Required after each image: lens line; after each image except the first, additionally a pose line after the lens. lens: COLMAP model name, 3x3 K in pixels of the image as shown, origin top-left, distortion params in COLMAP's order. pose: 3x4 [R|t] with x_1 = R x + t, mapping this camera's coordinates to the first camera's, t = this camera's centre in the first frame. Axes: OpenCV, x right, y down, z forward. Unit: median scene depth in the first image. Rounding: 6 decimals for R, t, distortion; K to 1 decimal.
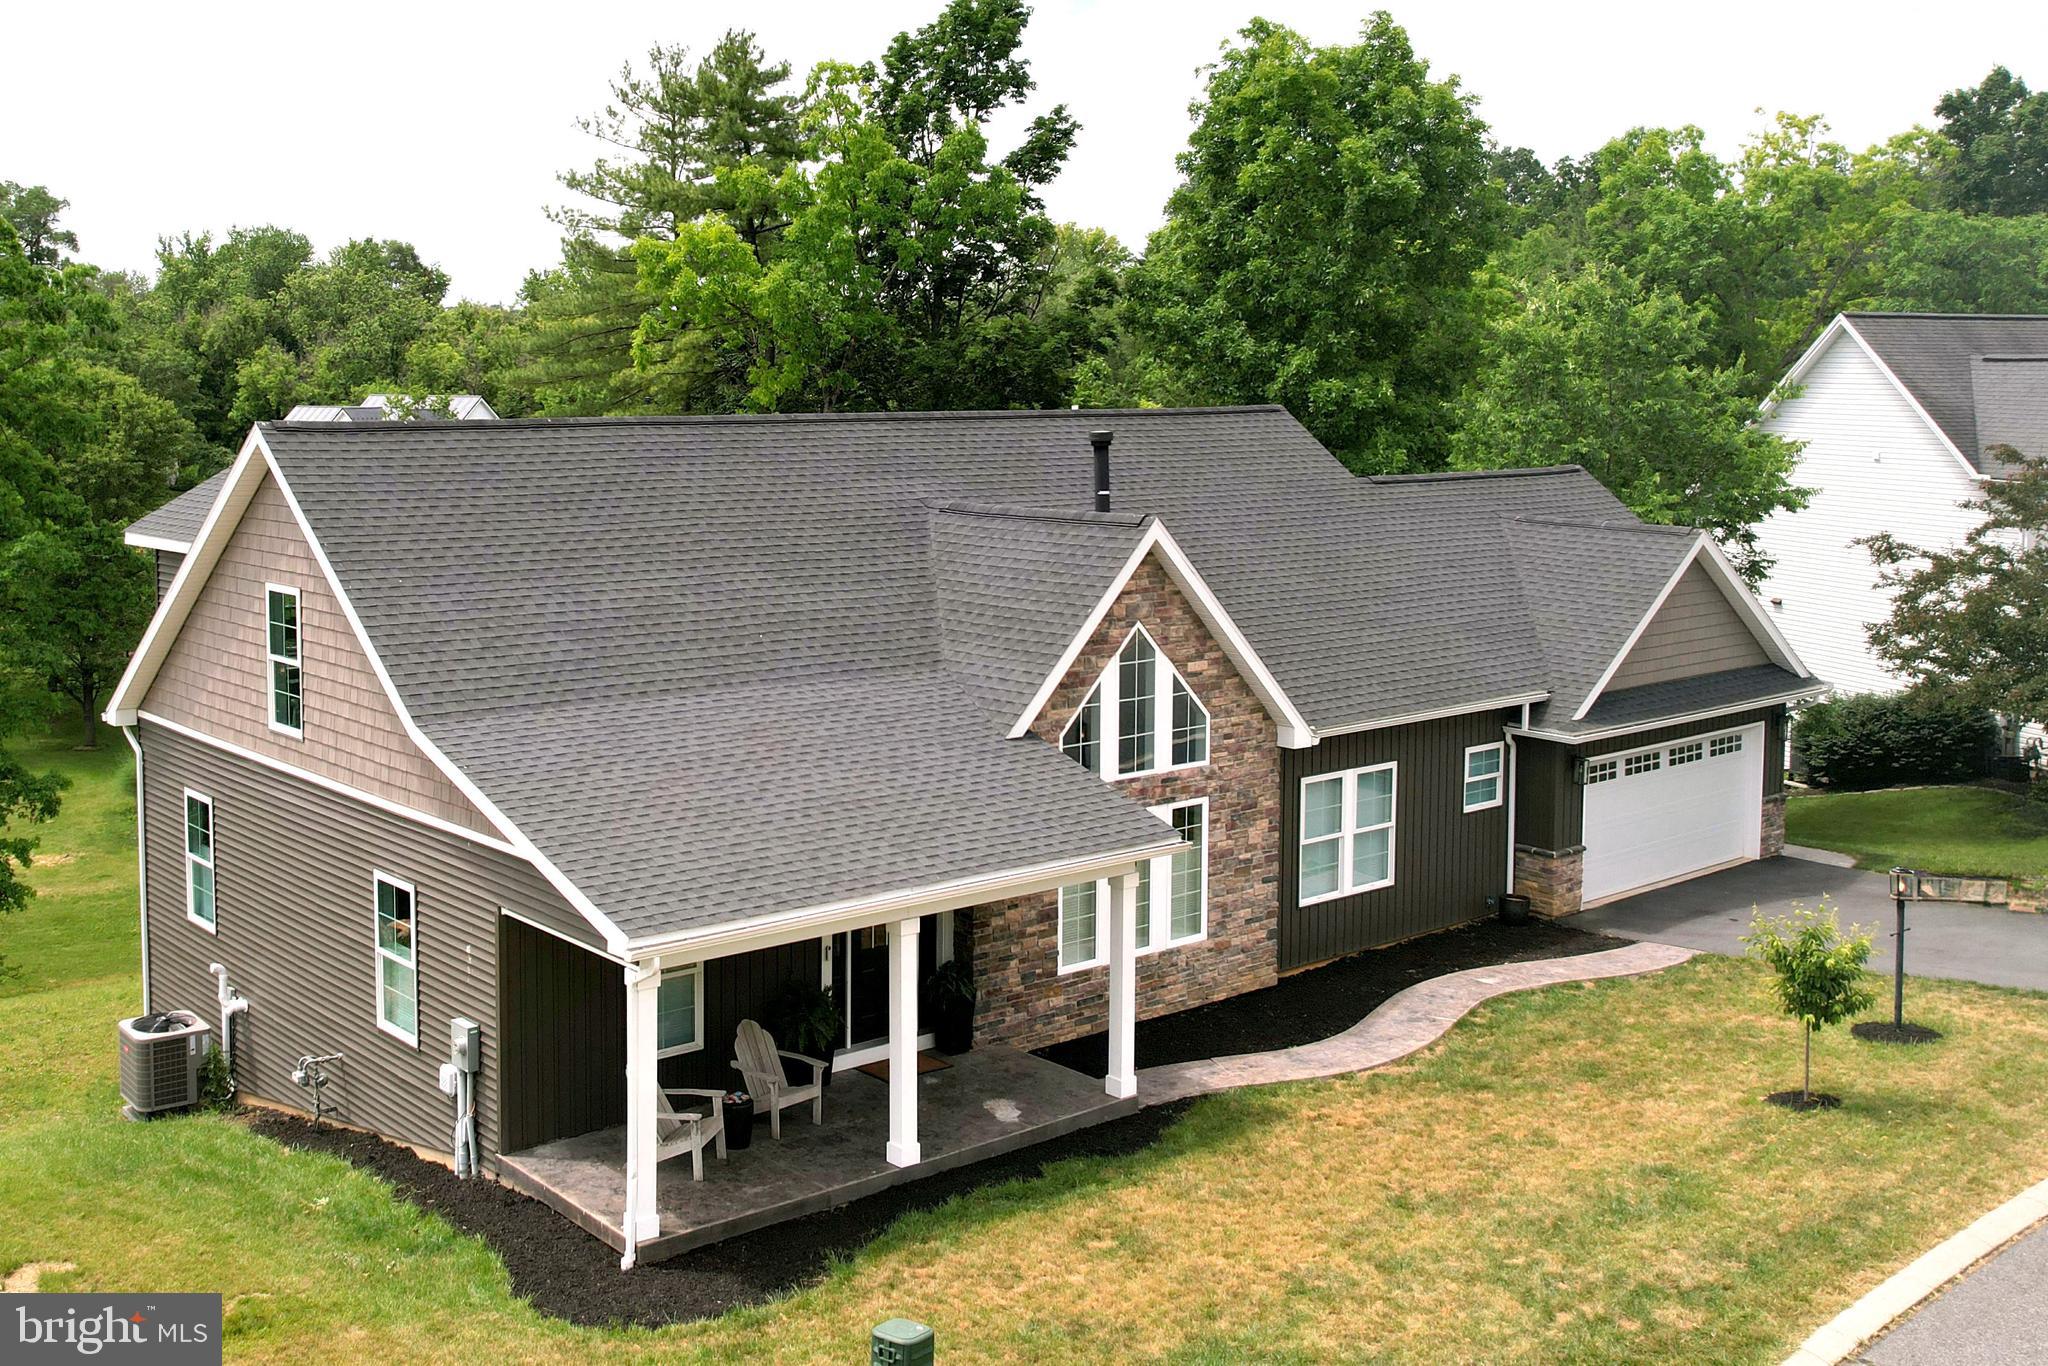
lens RADIAL K [[2149.2, 0, 1023.2], [0, 2149.2, 532.3], [0, 0, 1]] dist [0.061582, -0.008151]
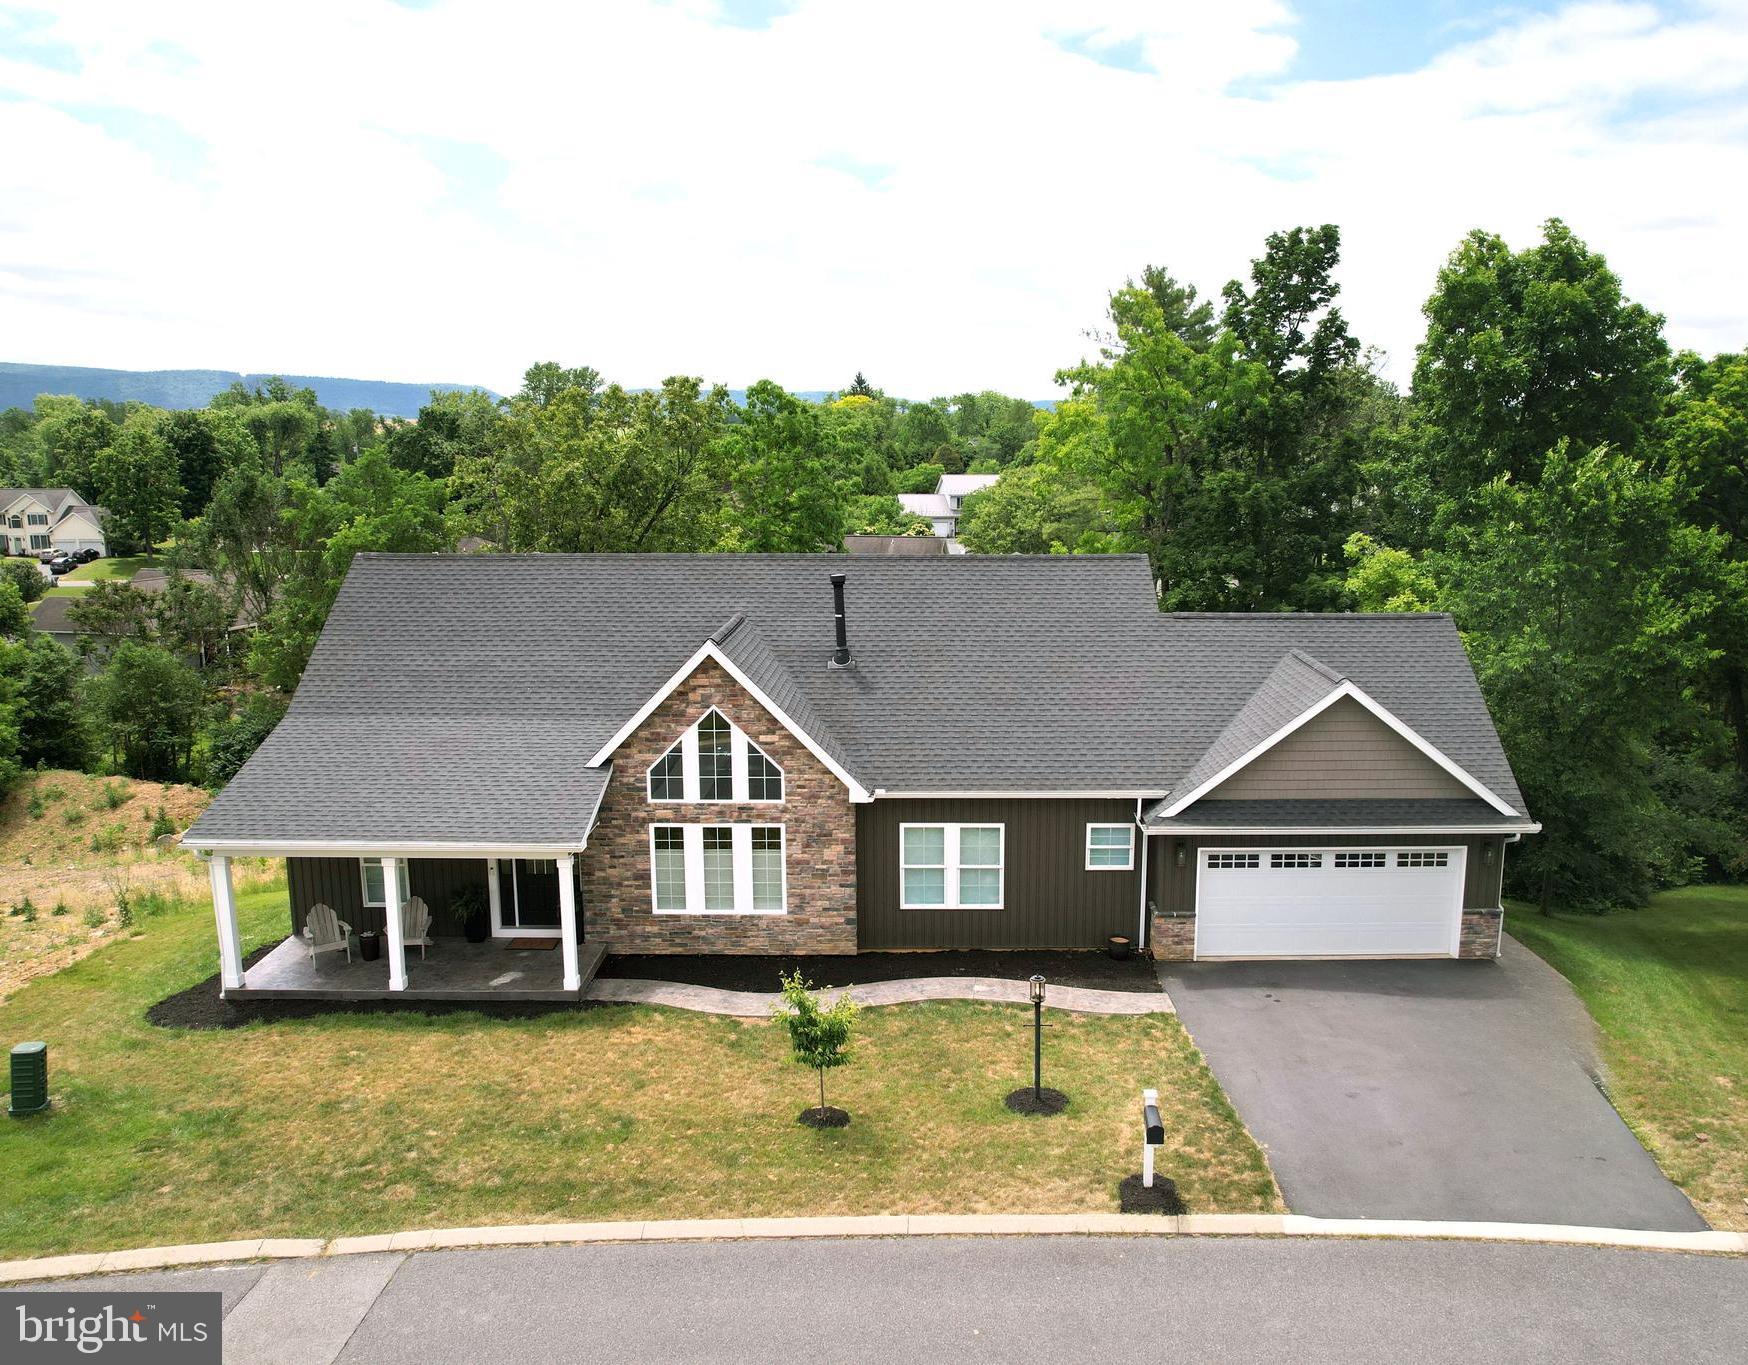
lens RADIAL K [[1356.7, 0, 874.0], [0, 1356.7, 682.5], [0, 0, 1]] dist [-0.003853, 0.004747]
pose [[0.770361, 0.112856, -0.627541, 0.719568], [-0.055854, 0.992372, 0.109901, -0.084761], [0.635157, -0.049613, 0.770788, 0.301090]]
